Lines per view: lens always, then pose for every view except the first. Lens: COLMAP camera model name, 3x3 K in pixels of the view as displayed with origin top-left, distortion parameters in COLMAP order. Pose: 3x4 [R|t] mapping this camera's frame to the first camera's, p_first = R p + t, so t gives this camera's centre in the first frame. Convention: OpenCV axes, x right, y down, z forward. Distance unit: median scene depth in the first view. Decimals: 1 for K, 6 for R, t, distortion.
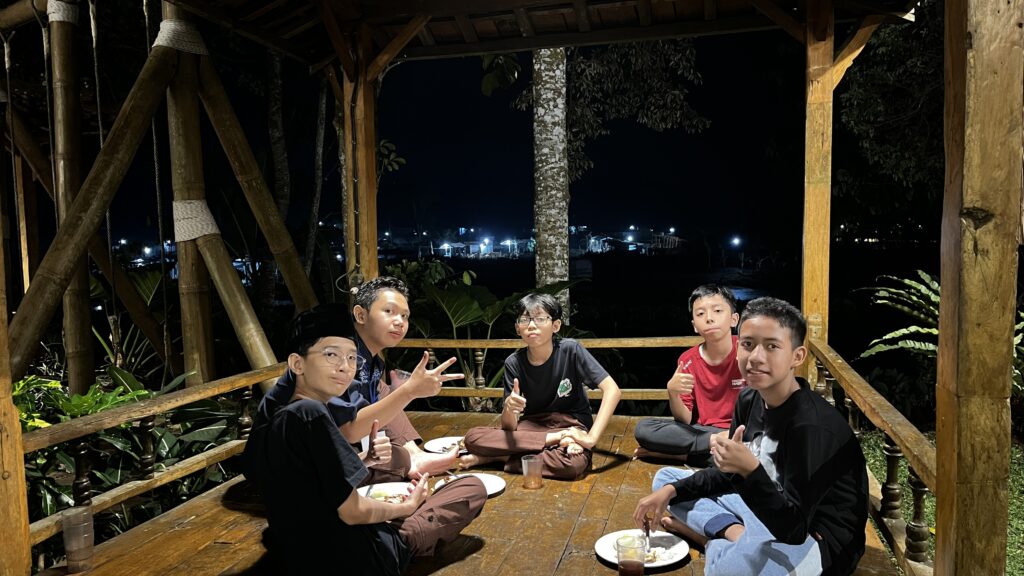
lens RADIAL K [[787.3, 0, 509.2], [0, 787.3, 295.6], [0, 0, 1]] dist [0.034768, -0.025681]
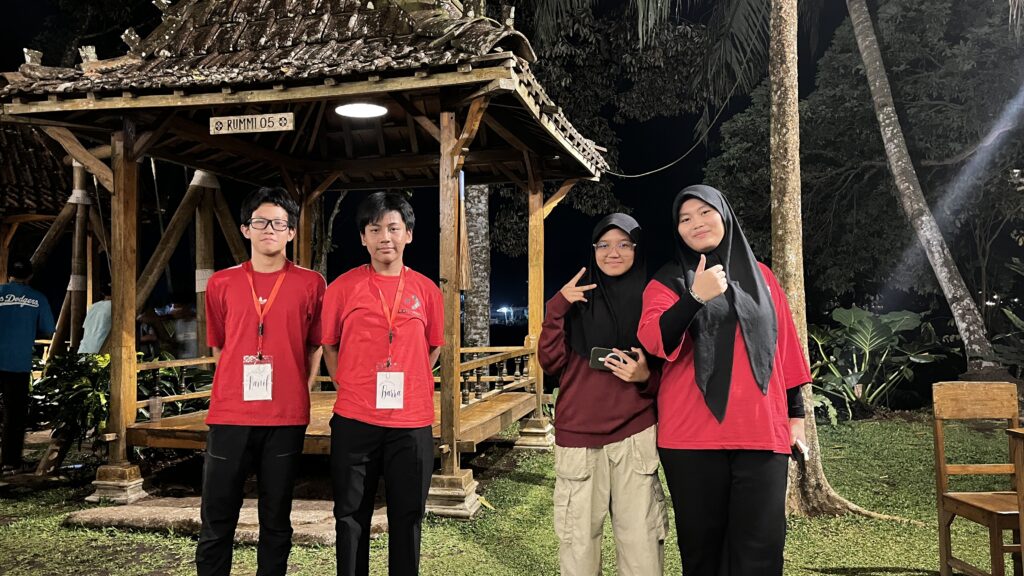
lens RADIAL K [[787.3, 0, 515.2], [0, 787.3, 286.3], [0, 0, 1]] dist [0.034768, -0.025681]
pose [[0.999861, 0.016699, 0.000048, 0.121575], [-0.016614, 0.995015, -0.098332, 0.033660], [-0.001690, 0.098318, 0.995154, -0.317849]]
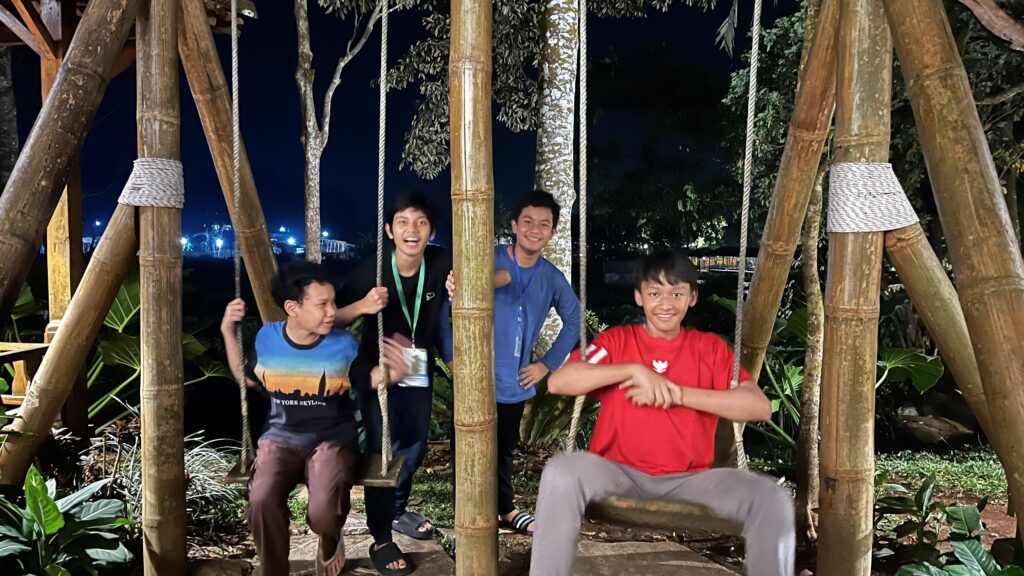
lens RADIAL K [[787.3, 0, 511.1], [0, 787.3, 287.2], [0, 0, 1]] dist [0.034768, -0.025681]
pose [[0.896656, 0.012797, 0.442543, -0.382055], [-0.005423, 0.999825, -0.017923, -0.006636], [-0.442694, 0.013670, 0.896568, 0.251491]]
